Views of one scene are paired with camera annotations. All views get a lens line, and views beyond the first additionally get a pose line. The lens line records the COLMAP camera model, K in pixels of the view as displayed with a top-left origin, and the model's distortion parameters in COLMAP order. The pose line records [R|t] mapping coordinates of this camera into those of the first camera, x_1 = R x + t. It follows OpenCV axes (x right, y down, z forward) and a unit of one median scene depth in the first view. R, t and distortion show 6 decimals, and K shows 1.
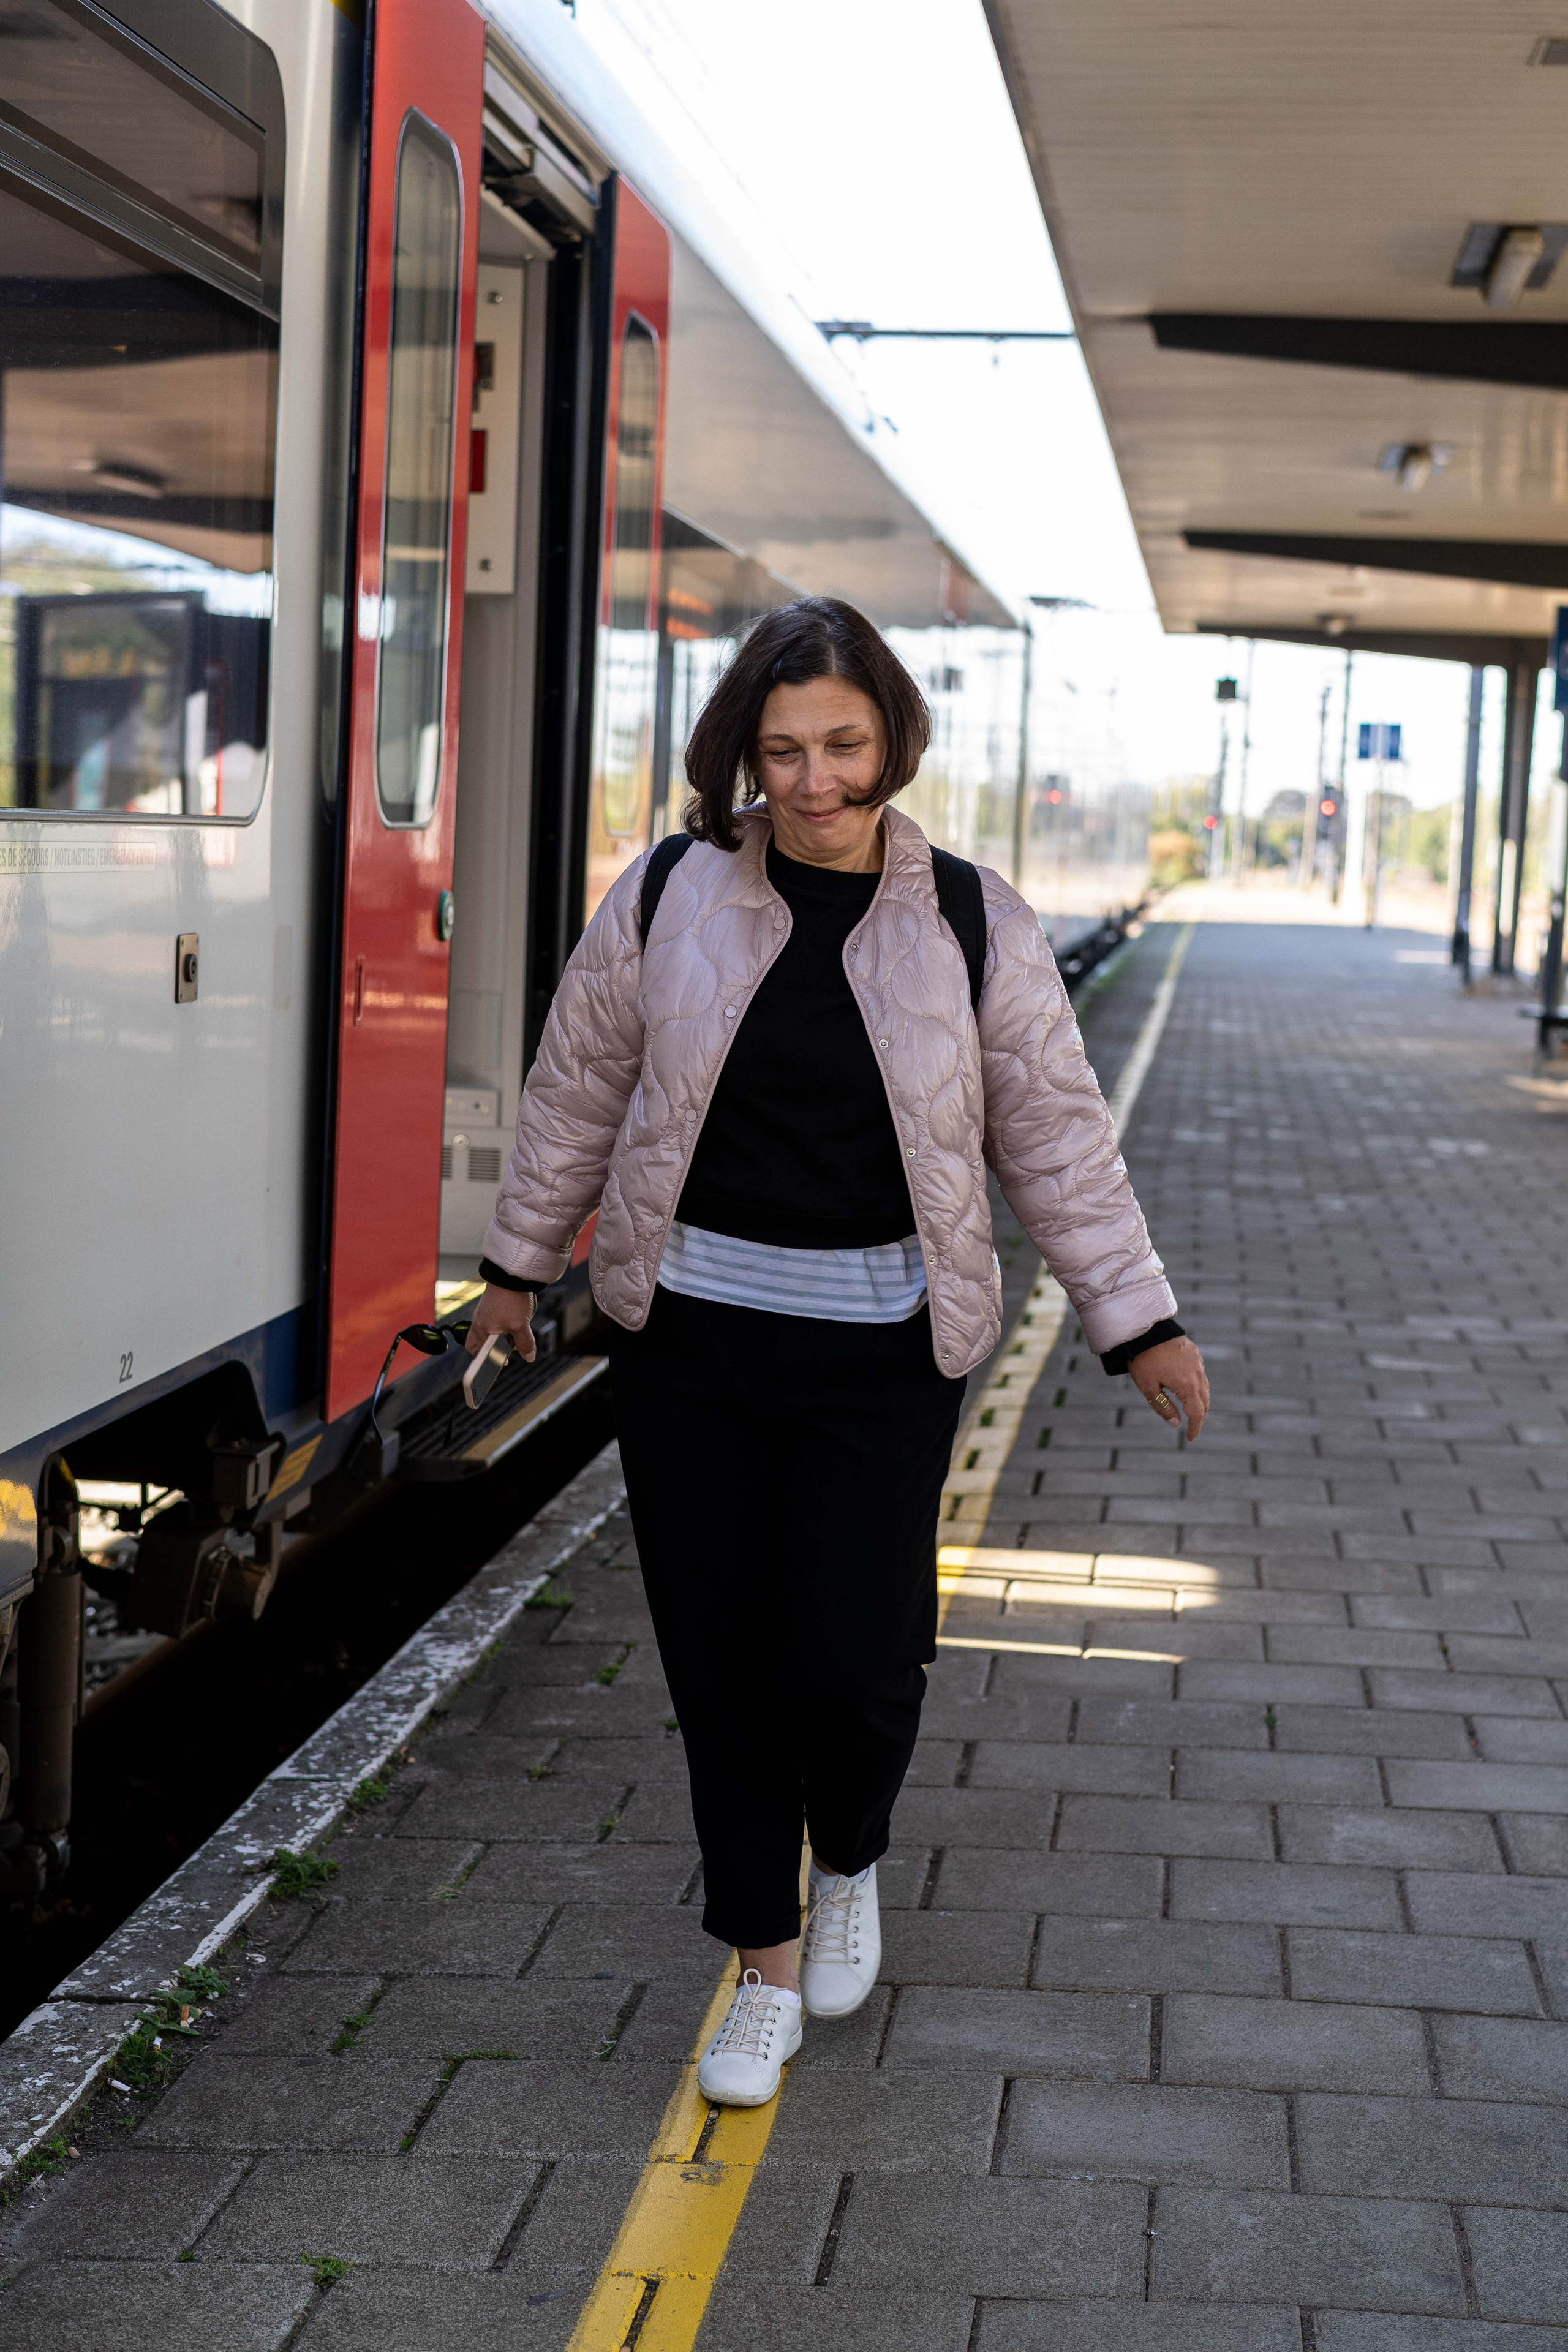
lens RADIAL K [[3591.4, 0, 758.1], [0, 3591.4, 1180.5], [0, 0, 1]] dist [0.478536, -2.307640]
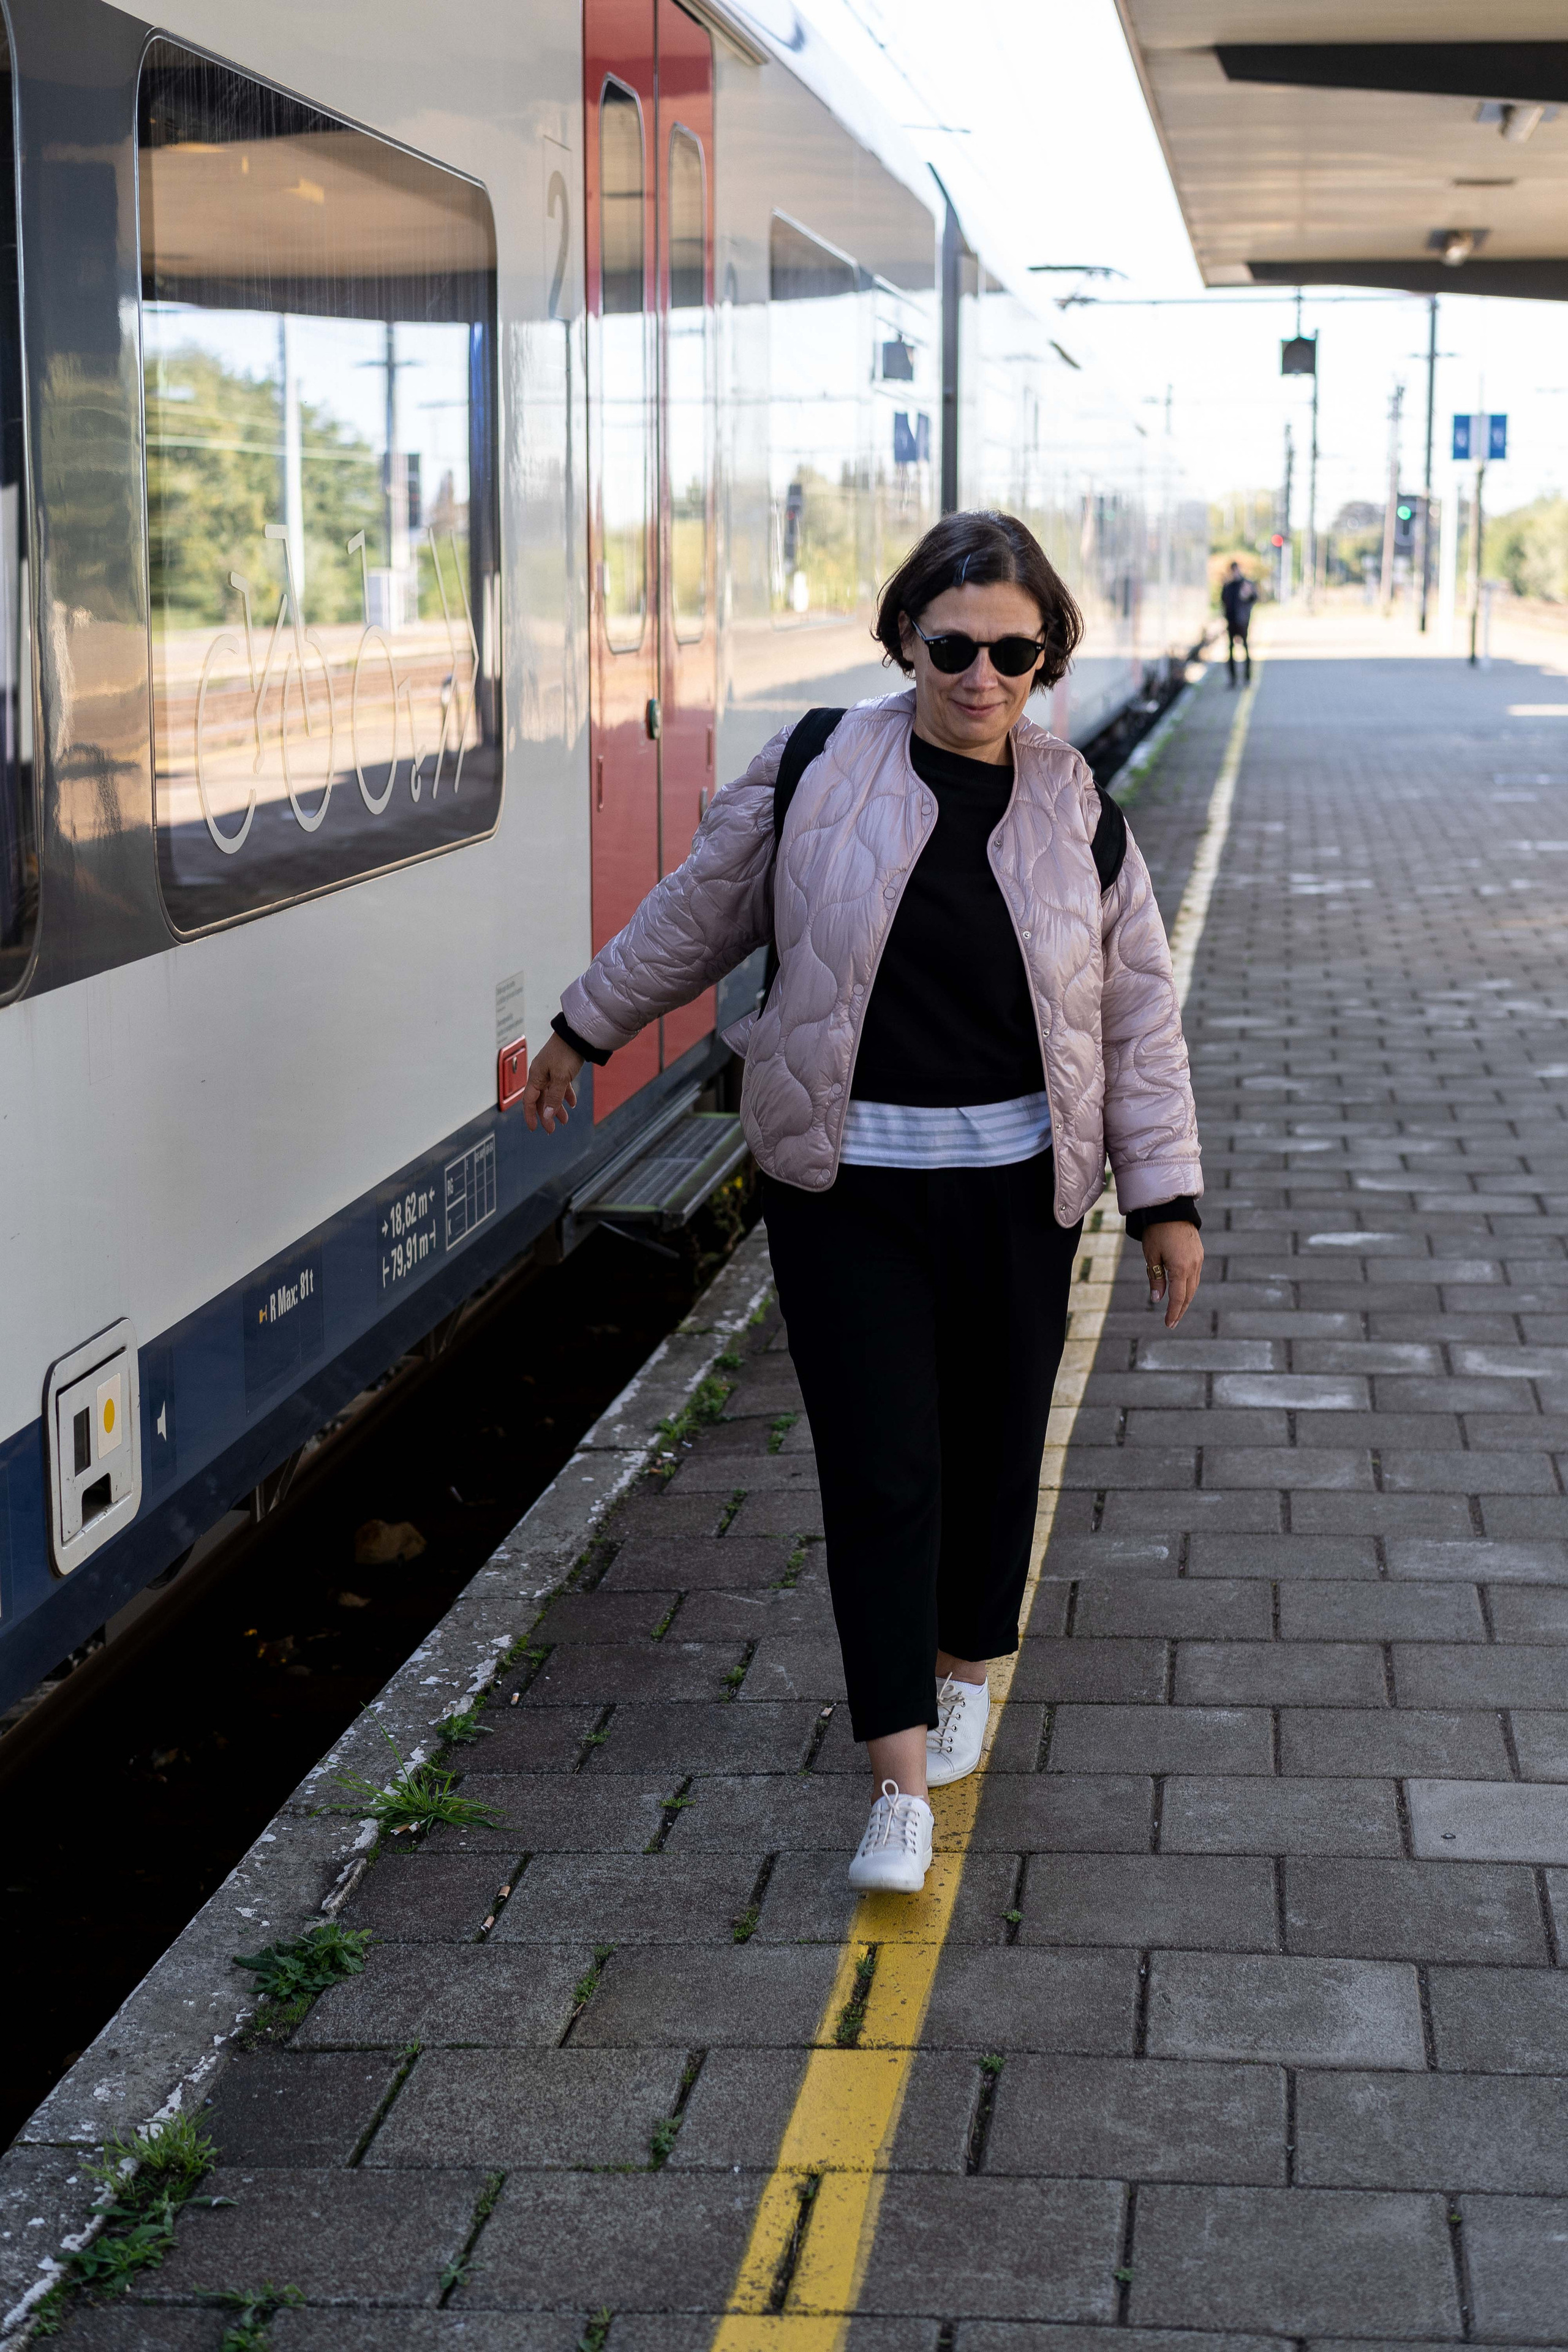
lens RADIAL K [[3591.4, 0, 758.1], [0, 3591.4, 1180.5], [0, 0, 1]] dist [0.478536, -2.307640]
pose [[0.999033, -0.037840, -0.022399, 0.014789], [0.039311, 0.996817, 0.069356, -0.012815], [0.019704, -0.070169, 0.997340, 0.119981]]
